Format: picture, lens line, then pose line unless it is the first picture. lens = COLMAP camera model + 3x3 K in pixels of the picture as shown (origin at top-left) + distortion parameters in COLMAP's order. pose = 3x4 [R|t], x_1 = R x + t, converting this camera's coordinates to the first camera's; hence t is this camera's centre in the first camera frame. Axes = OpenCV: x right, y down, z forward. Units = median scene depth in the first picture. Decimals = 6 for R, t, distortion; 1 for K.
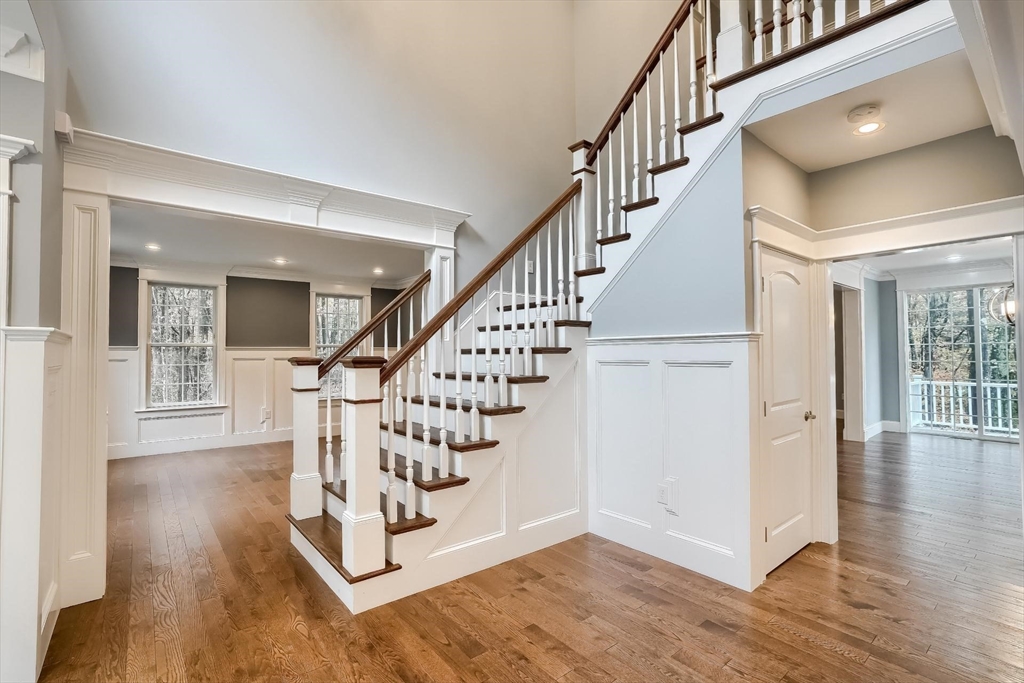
lens RADIAL K [[467.2, 0, 515.4], [0, 467.2, 343.2], [0, 0, 1]] dist [-0.061351, 0.011740]
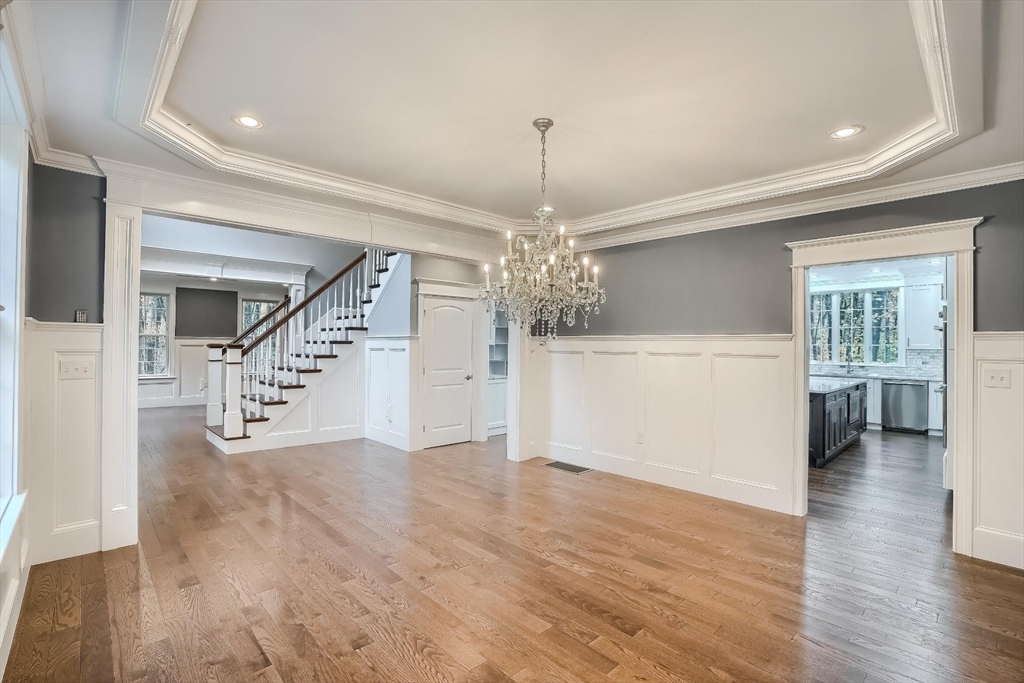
lens RADIAL K [[461.6, 0, 508.3], [0, 461.6, 342.2], [0, 0, 1]] dist [-0.054225, -0.000138]
pose [[0.997567, 0.013754, 0.068345, 0.620772], [-0.014883, 0.999761, 0.016040, -0.025459], [-0.068108, -0.017018, 0.997533, -0.940863]]
